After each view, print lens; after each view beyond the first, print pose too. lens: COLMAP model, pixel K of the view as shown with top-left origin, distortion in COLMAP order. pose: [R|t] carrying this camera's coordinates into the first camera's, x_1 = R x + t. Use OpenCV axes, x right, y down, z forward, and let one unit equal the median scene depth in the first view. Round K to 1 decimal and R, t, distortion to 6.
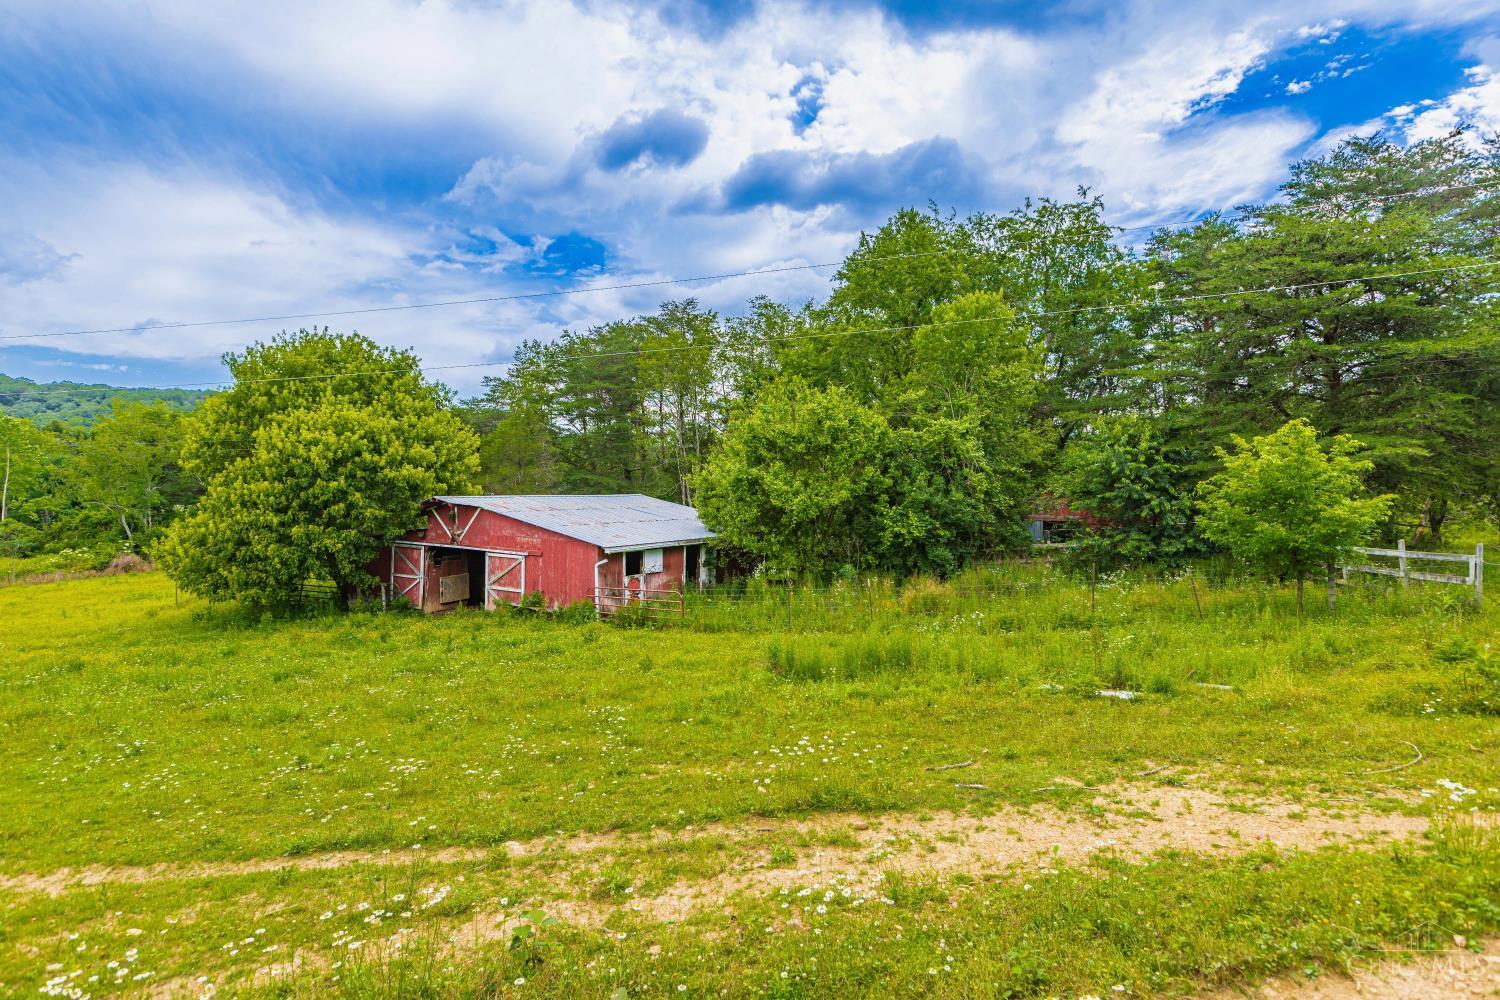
lens RADIAL K [[857.5, 0, 749.5], [0, 857.5, 502.0], [0, 0, 1]] dist [0.001646, 0.000340]
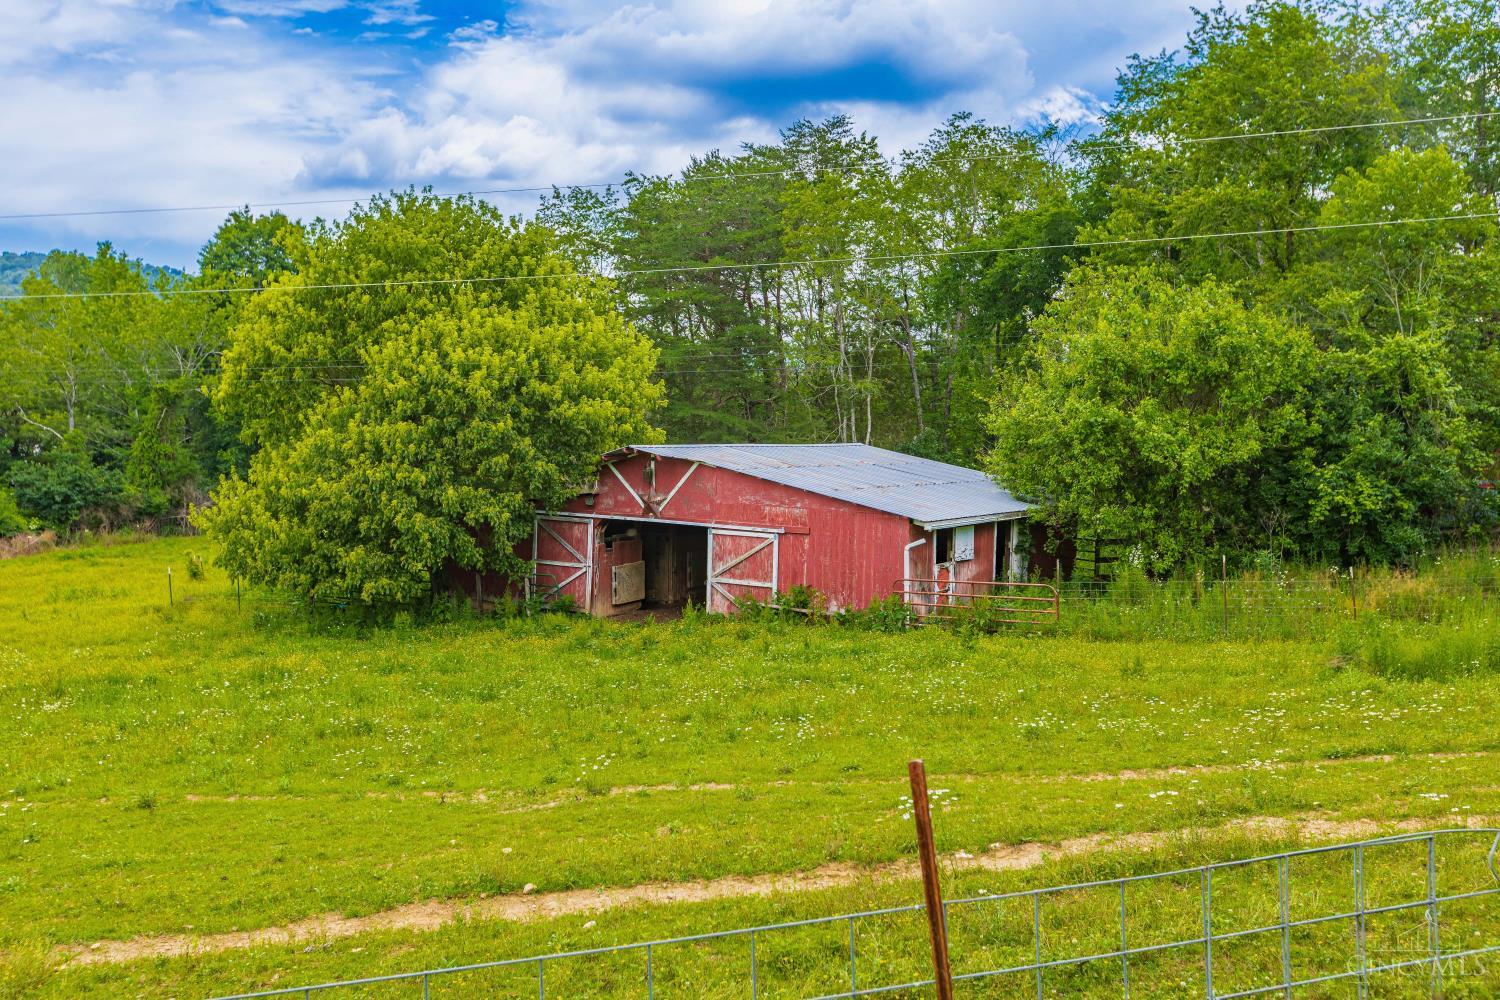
lens RADIAL K [[1525.5, 0, 750.2], [0, 1525.5, 498.4], [0, 0, 1]] dist [-0.001466, 0.000000]
pose [[0.999705, 0.008110, -0.022893, -0.251291], [-0.007449, 0.999557, 0.028808, 0.000184], [0.023116, -0.028629, 0.999323, -0.205055]]
